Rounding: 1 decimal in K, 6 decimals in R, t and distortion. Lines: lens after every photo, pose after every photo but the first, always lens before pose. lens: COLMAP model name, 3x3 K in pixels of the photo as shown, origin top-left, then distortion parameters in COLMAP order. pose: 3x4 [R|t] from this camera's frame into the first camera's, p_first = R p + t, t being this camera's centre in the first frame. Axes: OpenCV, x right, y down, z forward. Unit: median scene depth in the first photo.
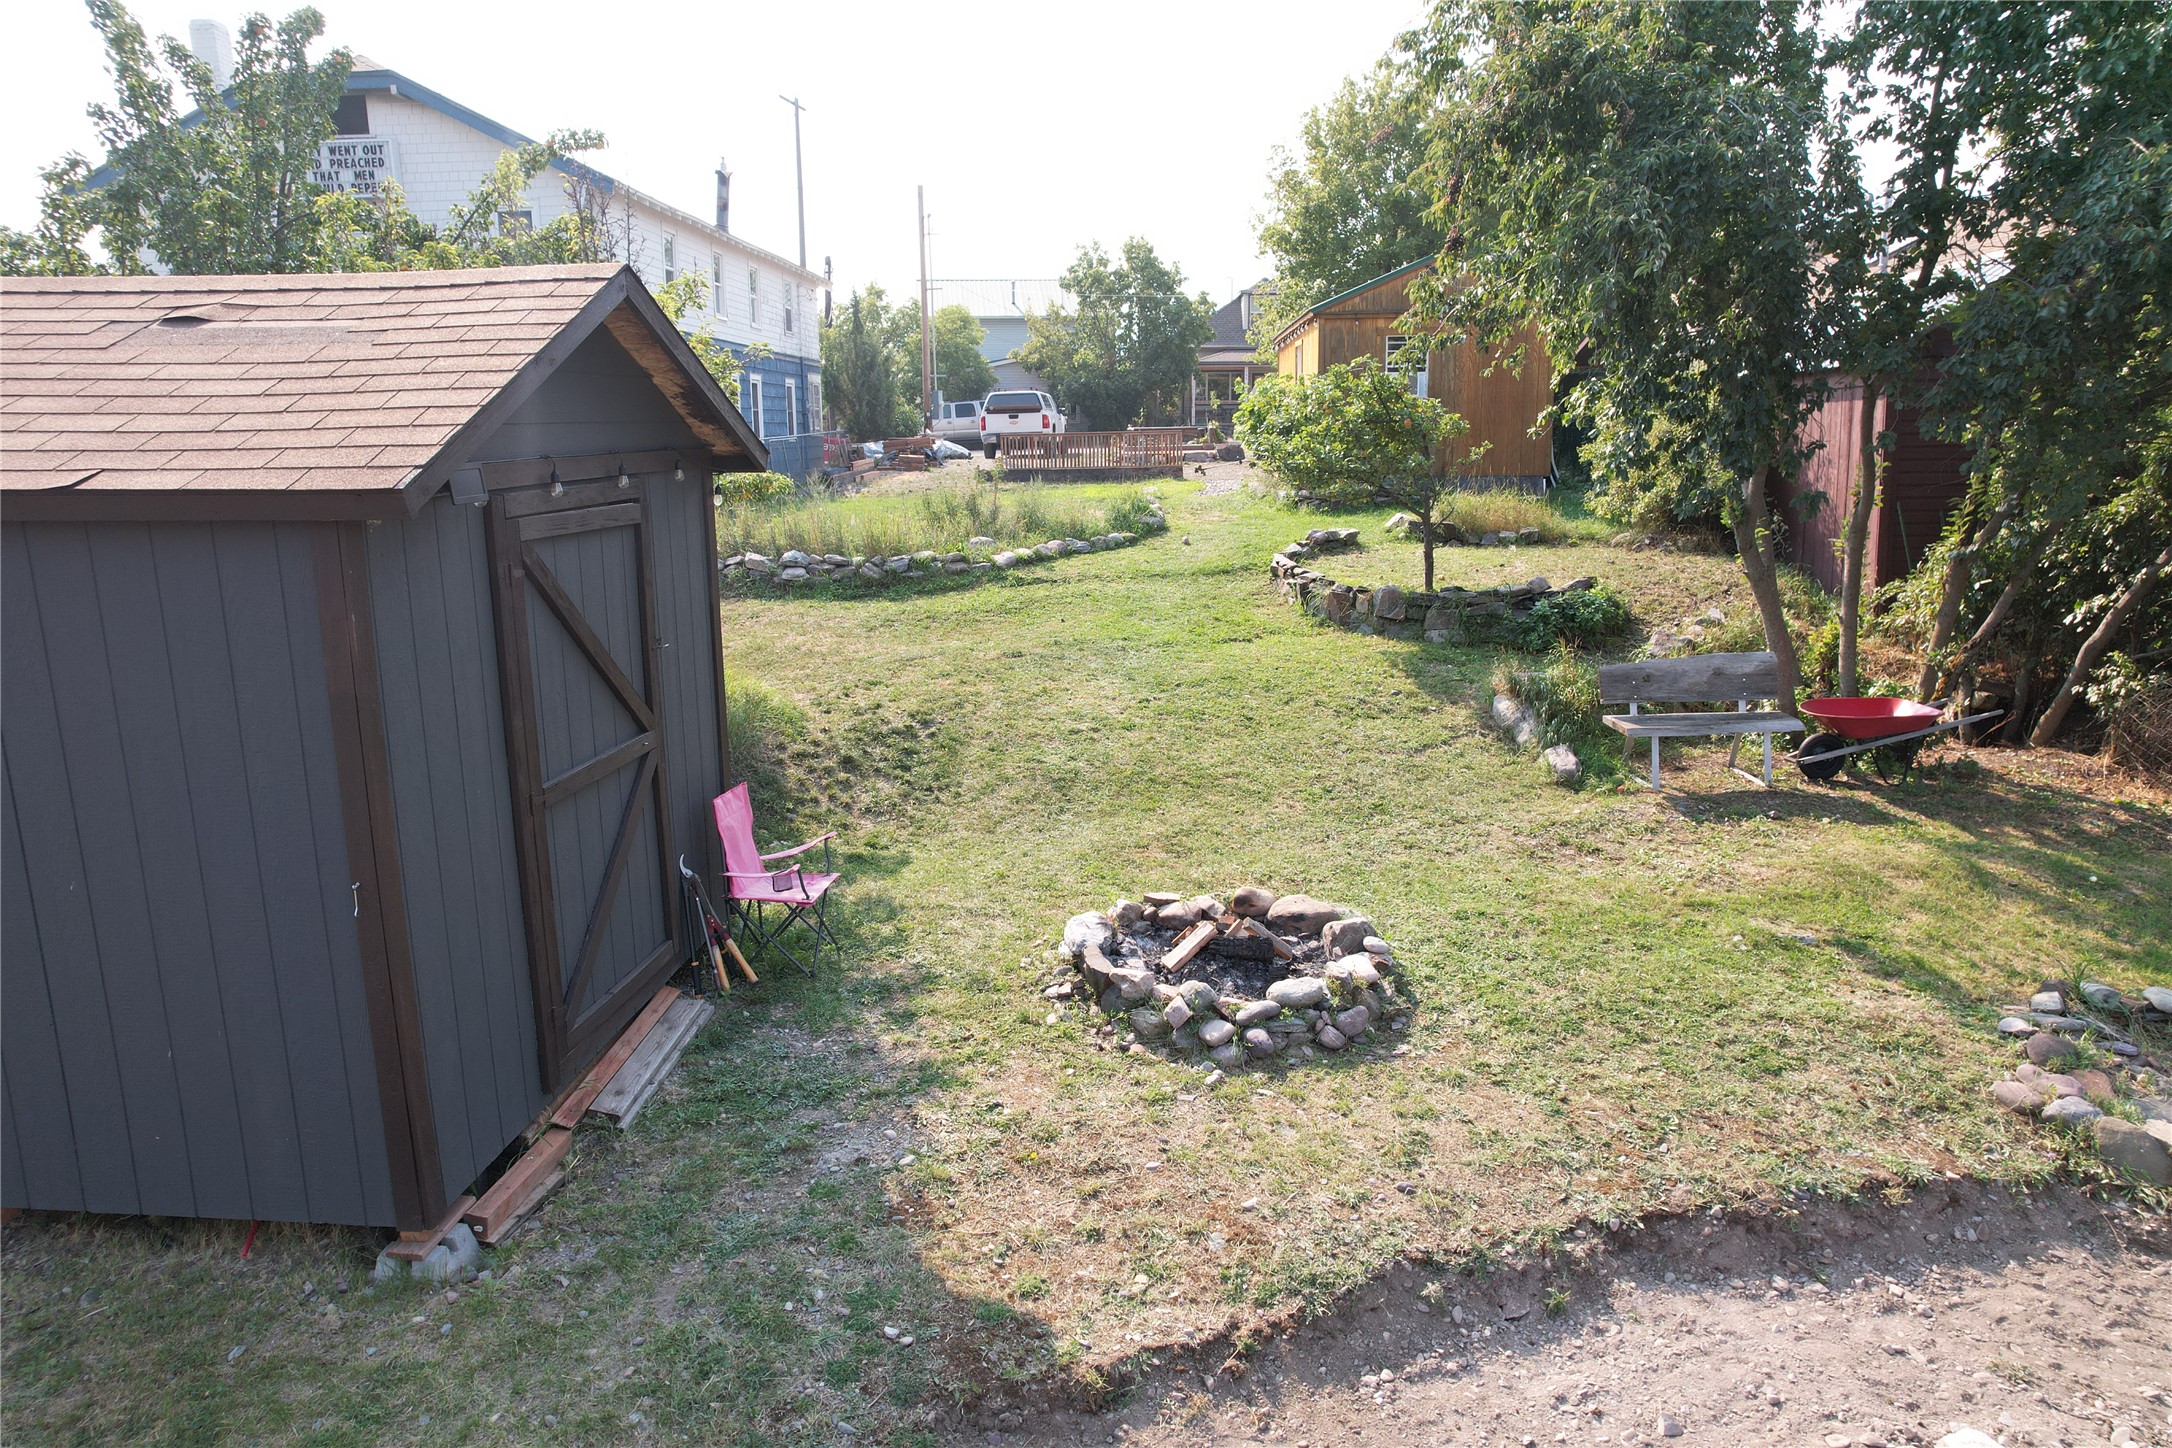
lens RADIAL K [[1390.3, 0, 1085.8], [0, 1390.3, 721.0], [0, 0, 1]] dist [-0.039568, -0.000309]
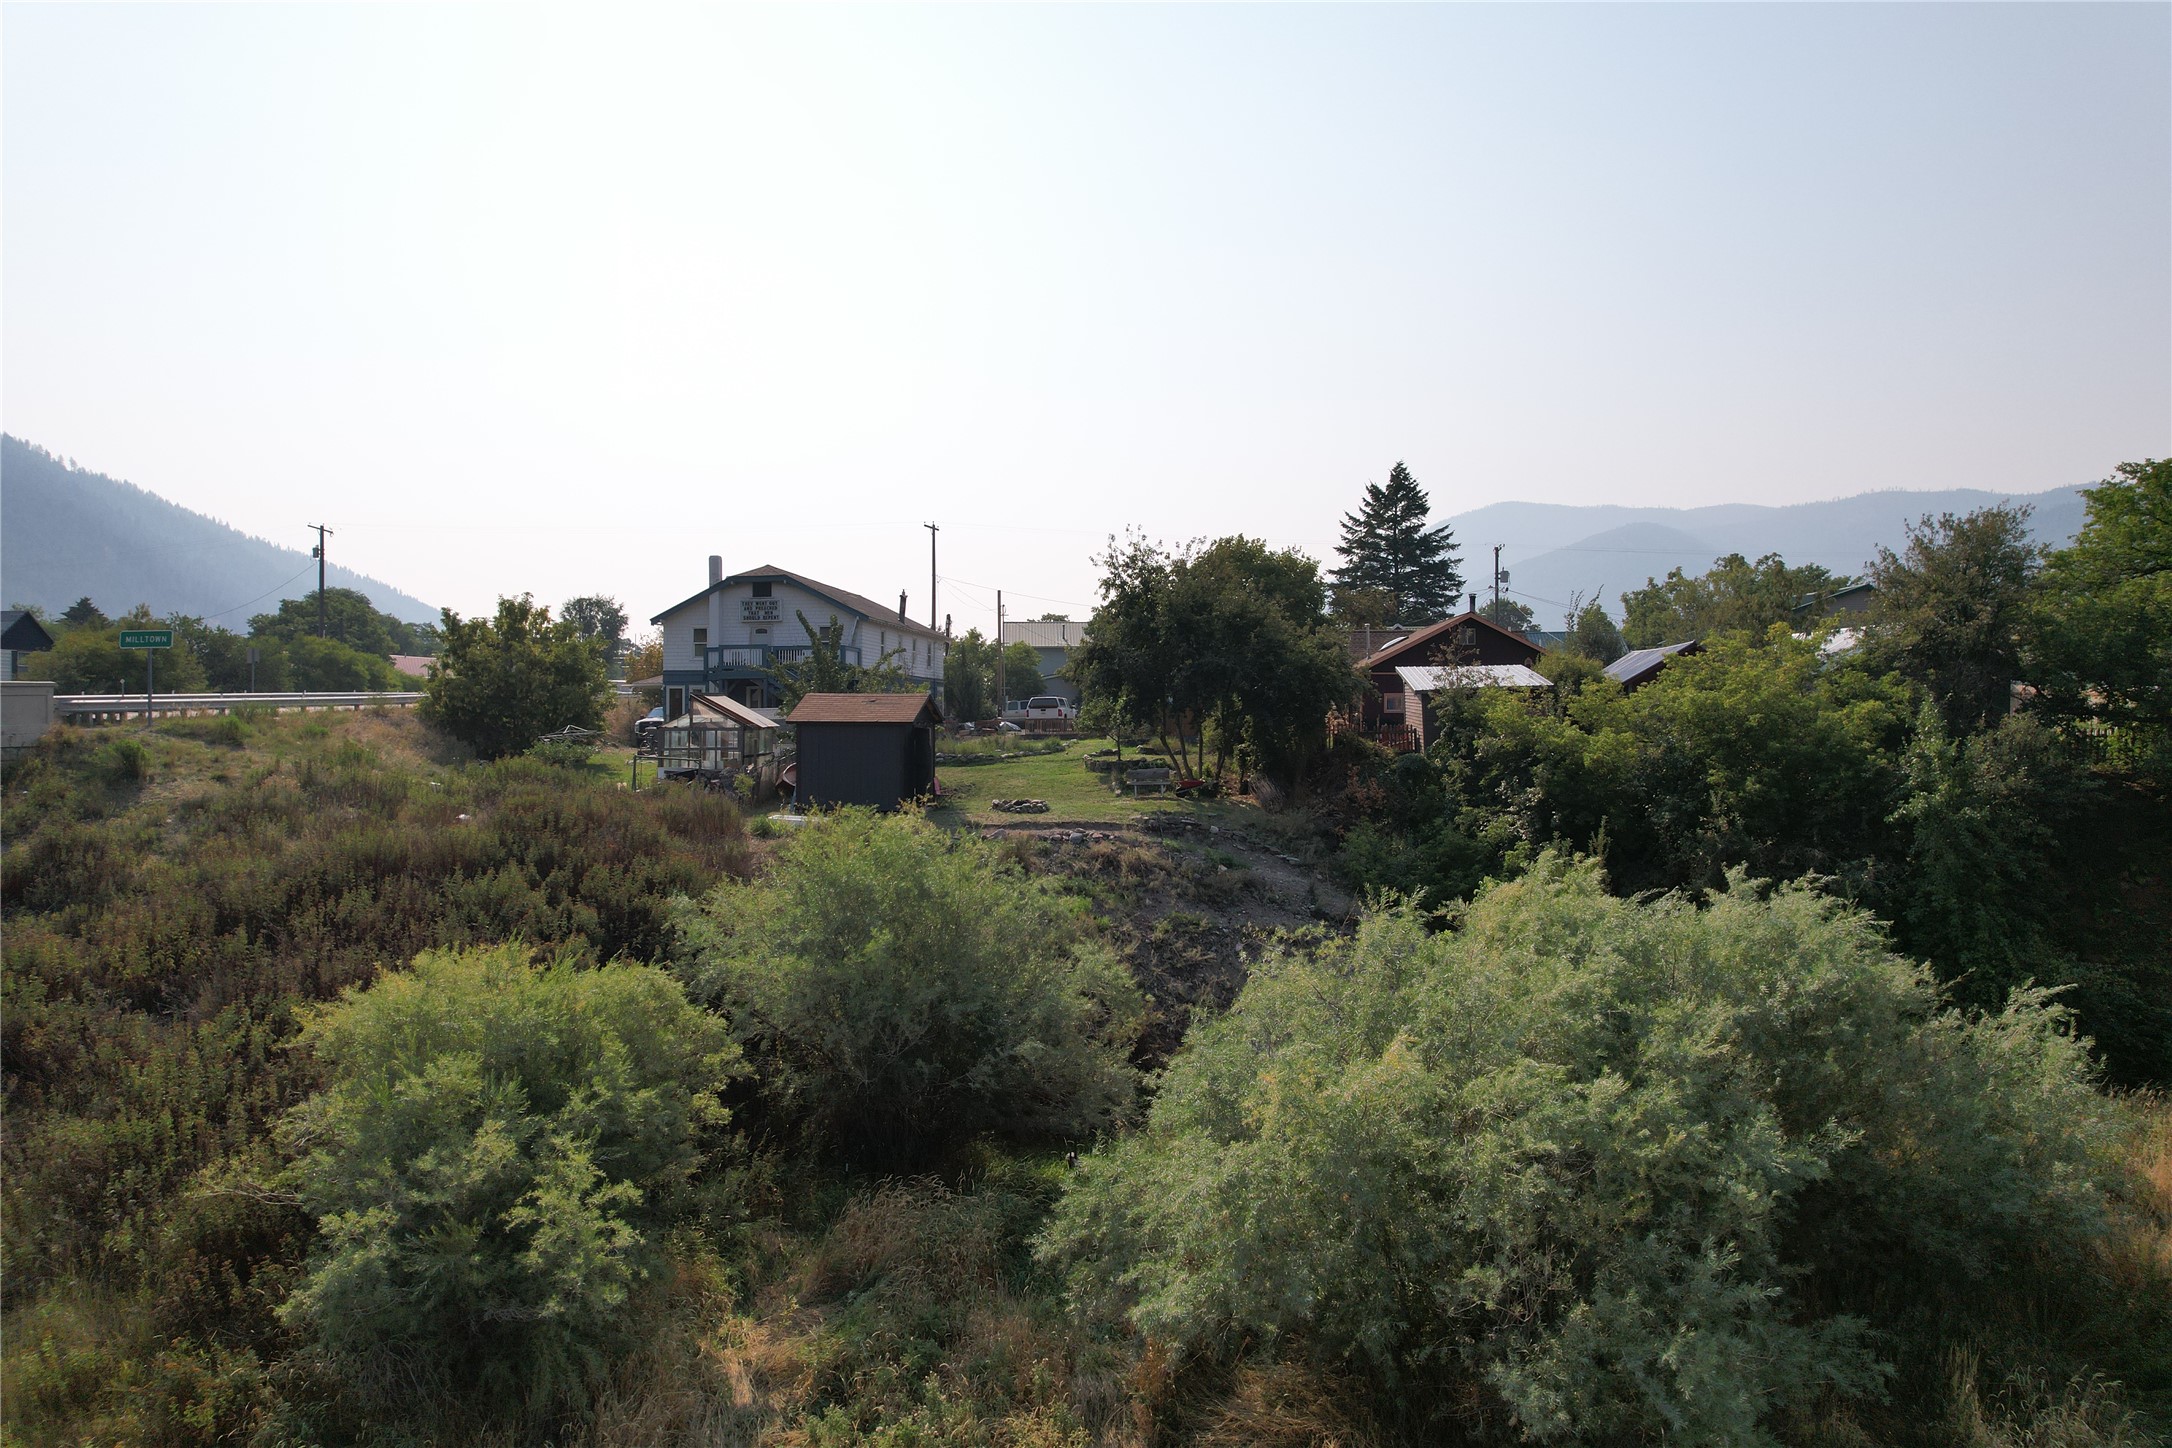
lens RADIAL K [[1390.3, 0, 1084.7], [0, 1390.3, 729.5], [0, 0, 1]] dist [-0.039568, -0.000309]
pose [[0.997305, 0.009499, -0.072749, 0.144655], [-0.023625, 0.980347, -0.195862, 0.180499], [0.069459, 0.197053, 0.977929, -0.864023]]
